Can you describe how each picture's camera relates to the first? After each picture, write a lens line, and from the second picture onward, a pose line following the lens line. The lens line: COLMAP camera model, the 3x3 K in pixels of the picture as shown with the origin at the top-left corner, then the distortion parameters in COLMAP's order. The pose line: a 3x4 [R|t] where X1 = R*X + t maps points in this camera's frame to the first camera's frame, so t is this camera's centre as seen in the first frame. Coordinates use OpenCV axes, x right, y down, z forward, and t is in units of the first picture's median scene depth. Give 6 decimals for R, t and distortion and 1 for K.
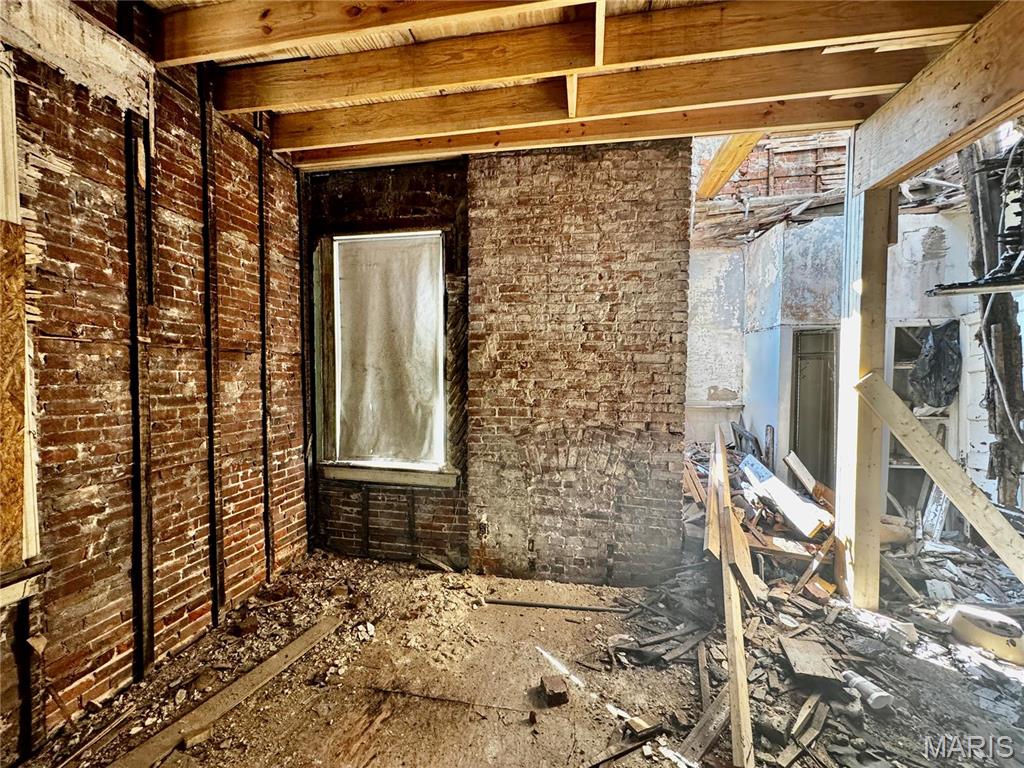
lens RADIAL K [[409.0, 0, 511.5], [0, 409.0, 383.7], [0, 0, 1]] dist [-0.004575, 0.000932]
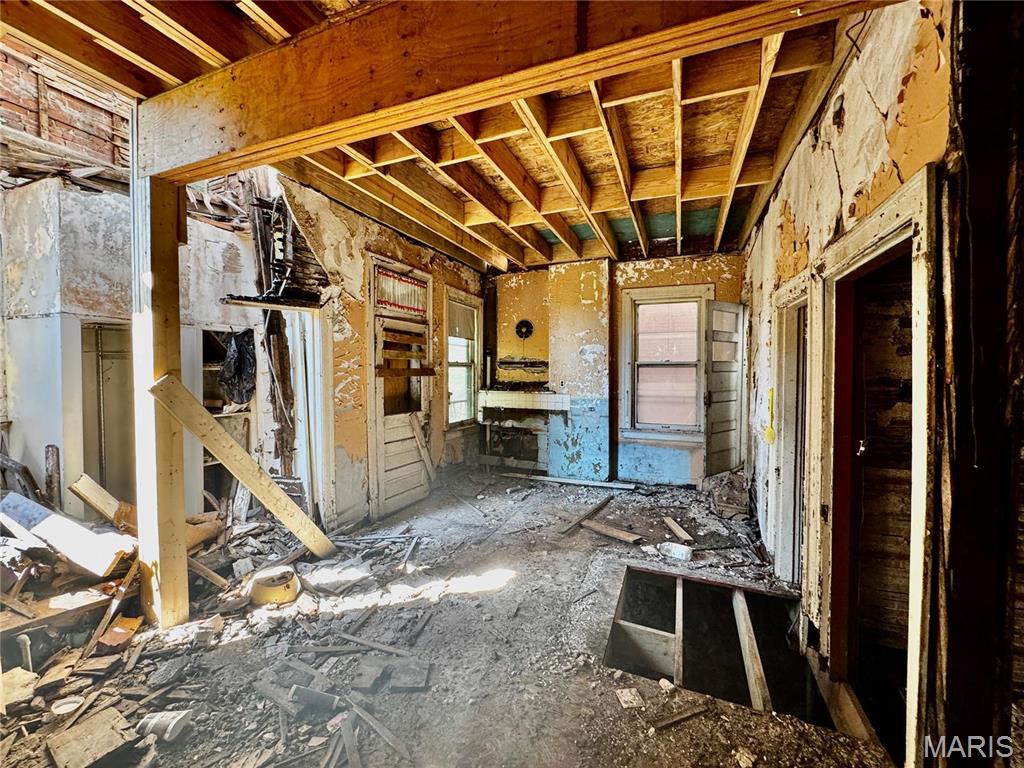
lens RADIAL K [[409.0, 0, 511.5], [0, 409.0, 383.7], [0, 0, 1]] dist [-0.004575, 0.000932]
pose [[0.214711, -0.030384, 0.976205, 0.114877], [0.031998, 0.999198, 0.024062, -0.002761], [-0.976153, 0.026071, 0.215511, 0.018852]]
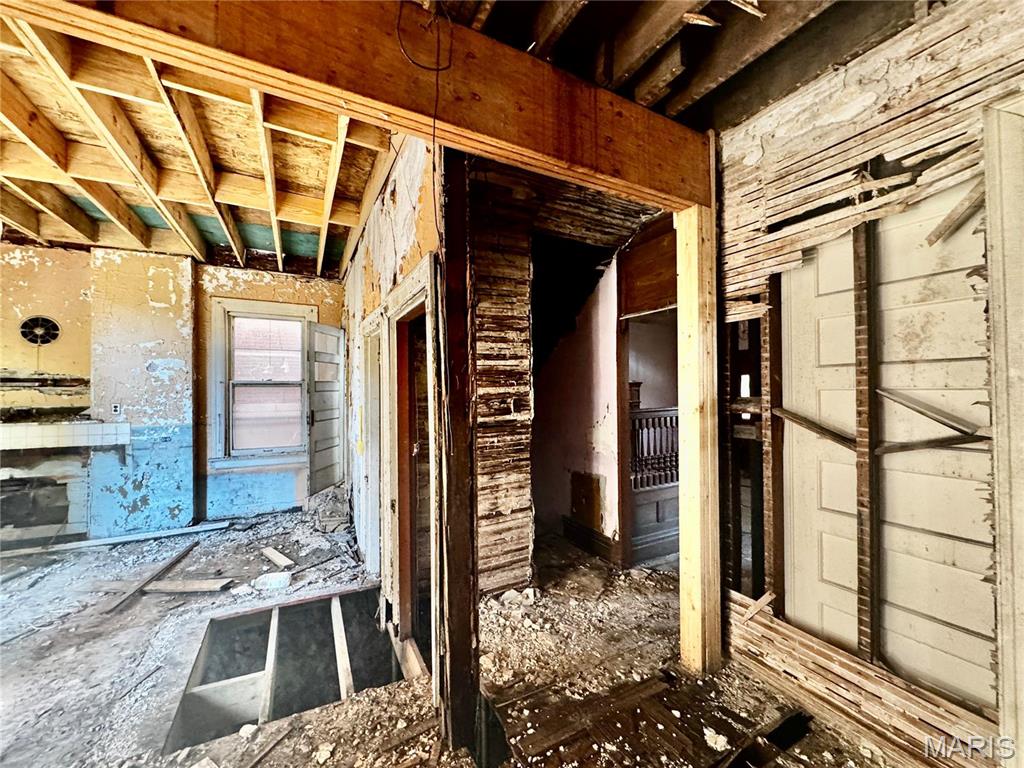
lens RADIAL K [[409.0, 0, 511.5], [0, 409.0, 383.7], [0, 0, 1]] dist [-0.004575, 0.000932]
pose [[-0.611170, 0.012474, 0.791401, 0.061503], [0.030613, 0.999500, 0.007888, -0.005613], [-0.790907, 0.029048, -0.611246, -0.028534]]
